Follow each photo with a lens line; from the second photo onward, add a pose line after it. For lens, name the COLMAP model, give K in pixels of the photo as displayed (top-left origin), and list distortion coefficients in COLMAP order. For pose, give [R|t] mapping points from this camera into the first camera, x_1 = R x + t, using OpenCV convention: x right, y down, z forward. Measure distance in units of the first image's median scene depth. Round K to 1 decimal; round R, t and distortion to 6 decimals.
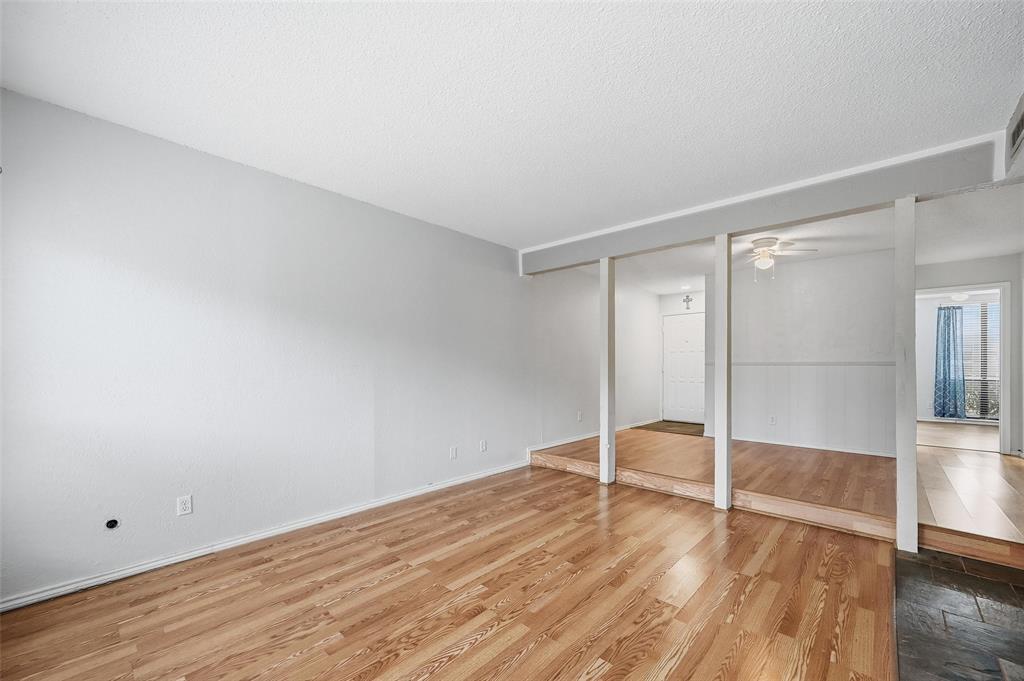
lens RADIAL K [[405.3, 0, 524.6], [0, 405.3, 370.6], [0, 0, 1]] dist [0.000352, -0.000008]
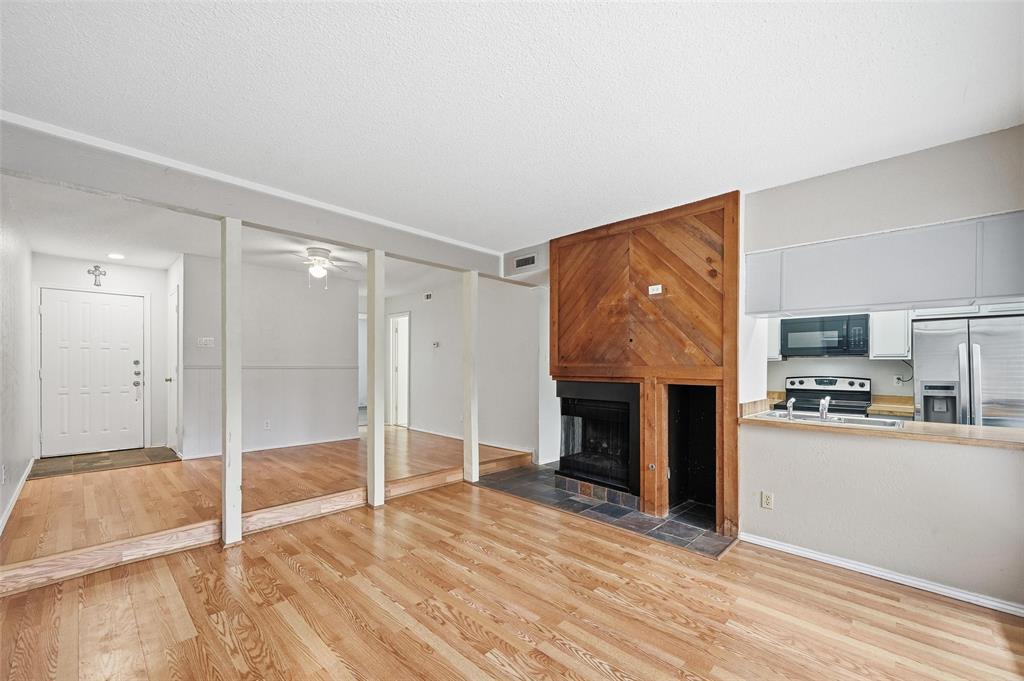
lens RADIAL K [[416.3, 0, 519.6], [0, 416.3, 368.7], [0, 0, 1]] dist [0.001449, 0.000431]
pose [[0.034098, -0.009360, 0.999375, -0.672059], [0.007599, 0.999930, 0.009106, -0.031856], [-0.999390, 0.007283, 0.034167, 0.655485]]
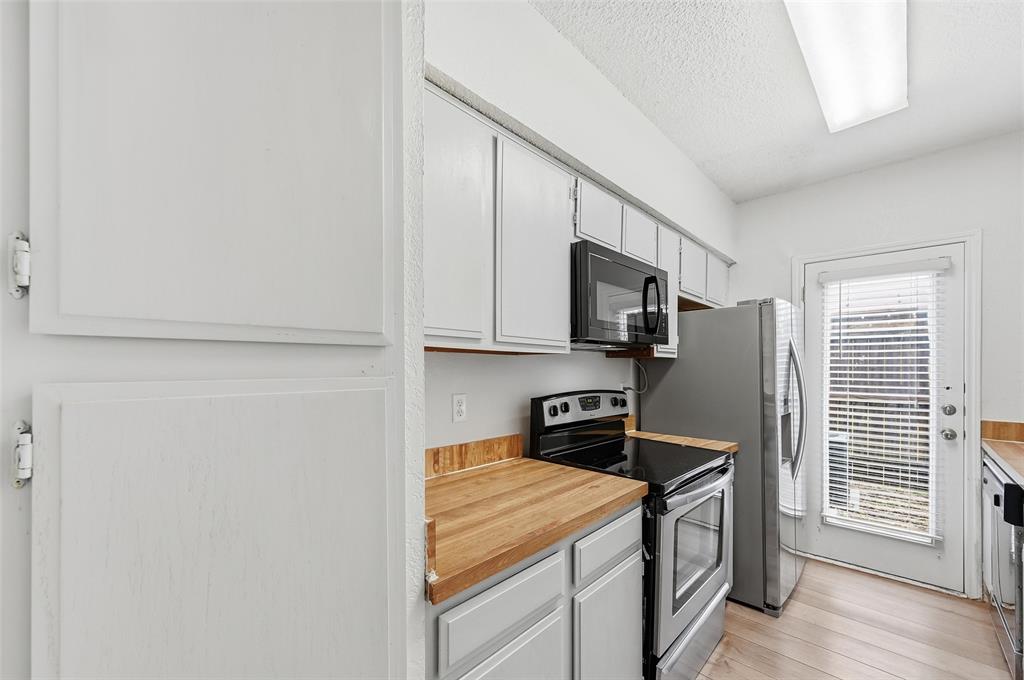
lens RADIAL K [[407.8, 0, 517.0], [0, 407.8, 367.6], [0, 0, 1]] dist [0.001475, 0.000471]
pose [[-0.999592, -0.002164, 0.028487, 0.959614], [-0.001956, 0.999971, 0.007342, -0.025608], [-0.028503, 0.007284, -0.999567, 0.296214]]
